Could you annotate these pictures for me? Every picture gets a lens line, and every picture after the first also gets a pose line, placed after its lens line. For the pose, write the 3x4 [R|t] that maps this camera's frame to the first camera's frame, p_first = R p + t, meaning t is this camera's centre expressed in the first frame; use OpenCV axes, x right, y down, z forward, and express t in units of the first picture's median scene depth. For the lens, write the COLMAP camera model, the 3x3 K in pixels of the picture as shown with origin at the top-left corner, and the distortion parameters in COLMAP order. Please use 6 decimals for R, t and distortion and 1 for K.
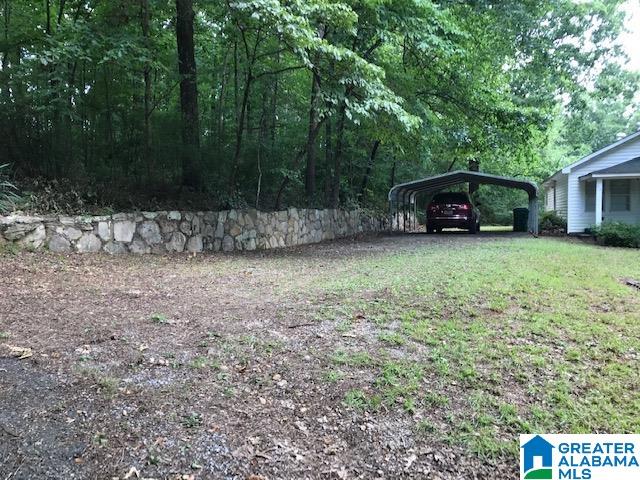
lens RADIAL K [[533.3, 0, 320.0], [0, 533.3, 240.0], [0, 0, 1]] dist [0.033385, 0.000222]
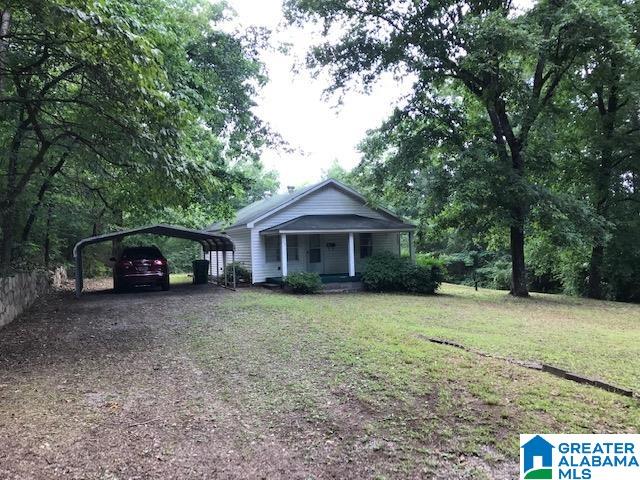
lens RADIAL K [[533.3, 0, 320.0], [0, 533.3, 240.0], [0, 0, 1]] dist [0.033385, 0.000222]
pose [[0.740194, -0.008538, 0.672339, -0.155506], [0.059167, 0.996868, -0.052479, -0.035065], [-0.669785, 0.078625, 0.738381, 0.116645]]
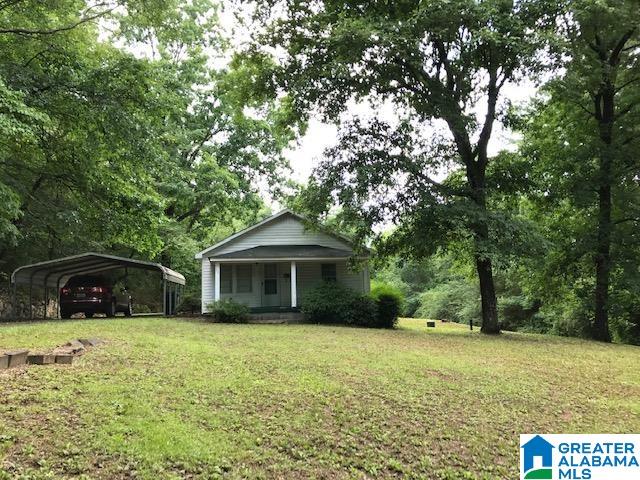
lens RADIAL K [[533.3, 0, 320.0], [0, 533.3, 240.0], [0, 0, 1]] dist [0.033385, 0.000222]
pose [[0.904134, 0.036075, 0.425723, 0.213403], [0.041679, 0.984229, -0.171917, 0.036264], [-0.425211, 0.173180, 0.888372, -0.079956]]
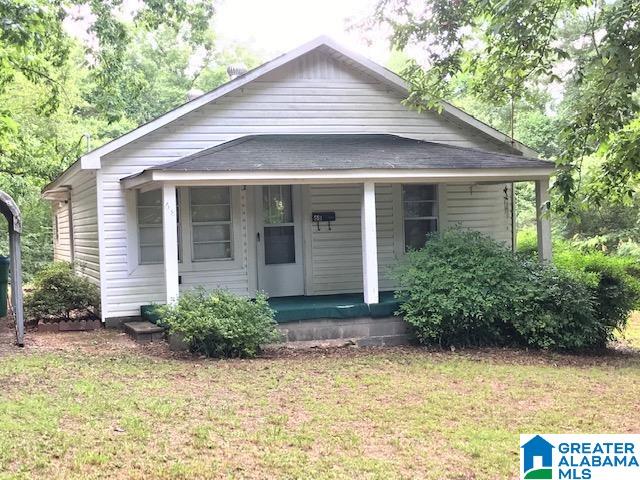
lens RADIAL K [[942.9, 0, 320.0], [0, 942.9, 240.0], [0, 0, 1]] dist [0.026388, 0.009024]
pose [[0.793538, -0.025294, 0.607994, 0.167825], [0.055091, 0.998019, -0.030382, -0.041752], [-0.606022, 0.057604, 0.793360, 0.349494]]
